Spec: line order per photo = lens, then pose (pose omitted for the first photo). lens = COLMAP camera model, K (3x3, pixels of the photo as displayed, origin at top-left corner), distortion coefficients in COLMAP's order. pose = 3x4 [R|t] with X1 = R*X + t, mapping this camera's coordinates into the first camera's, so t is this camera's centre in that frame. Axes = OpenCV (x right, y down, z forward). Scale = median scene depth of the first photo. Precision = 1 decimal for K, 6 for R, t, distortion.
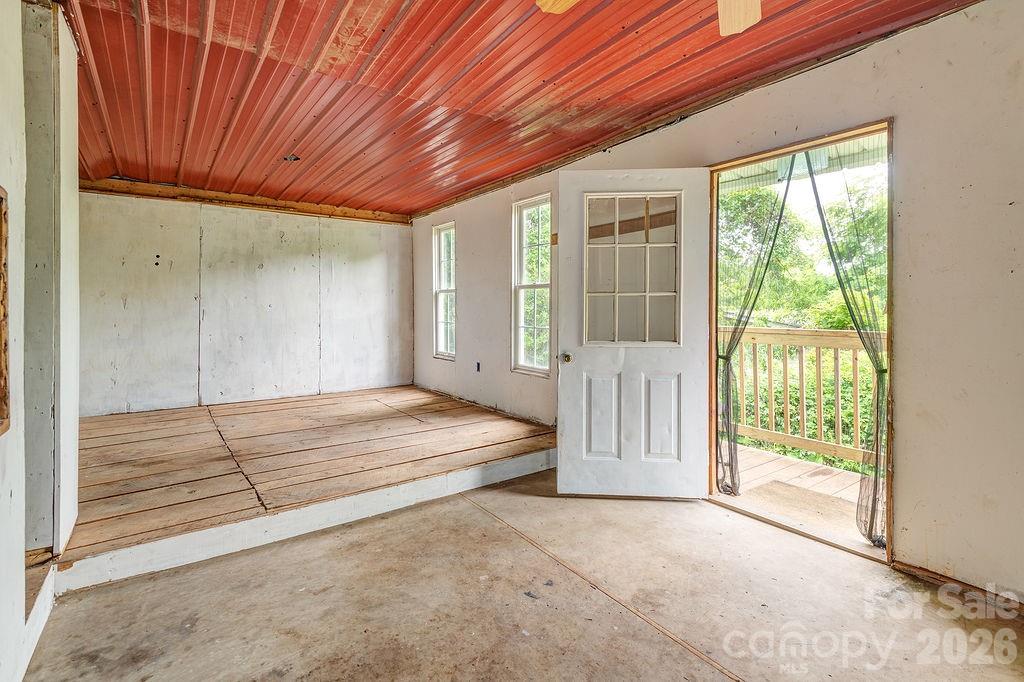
lens RADIAL K [[475.4, 0, 511.9], [0, 475.4, 306.5], [0, 0, 1]] dist [0.002210, -0.000371]
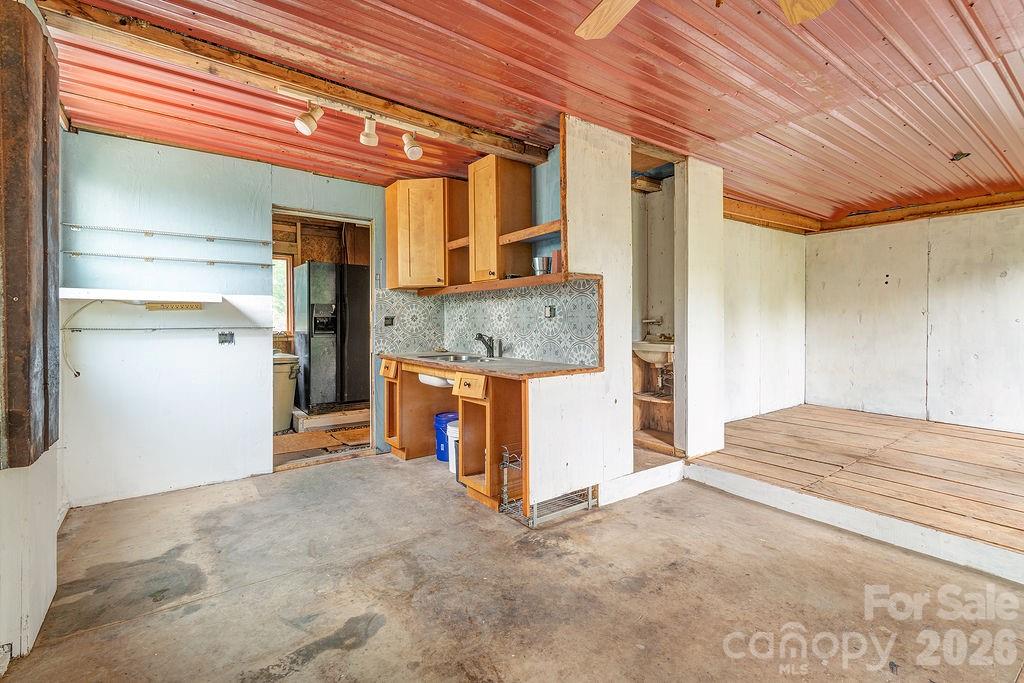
lens RADIAL K [[475.4, 0, 511.9], [0, 475.4, 307.0], [0, 0, 1]] dist [0.002210, -0.000371]
pose [[-0.000493, -0.025619, -0.999672, 0.381136], [-0.000697, 0.999672, -0.025618, -0.003938], [1.000000, 0.000684, -0.000511, 0.136764]]
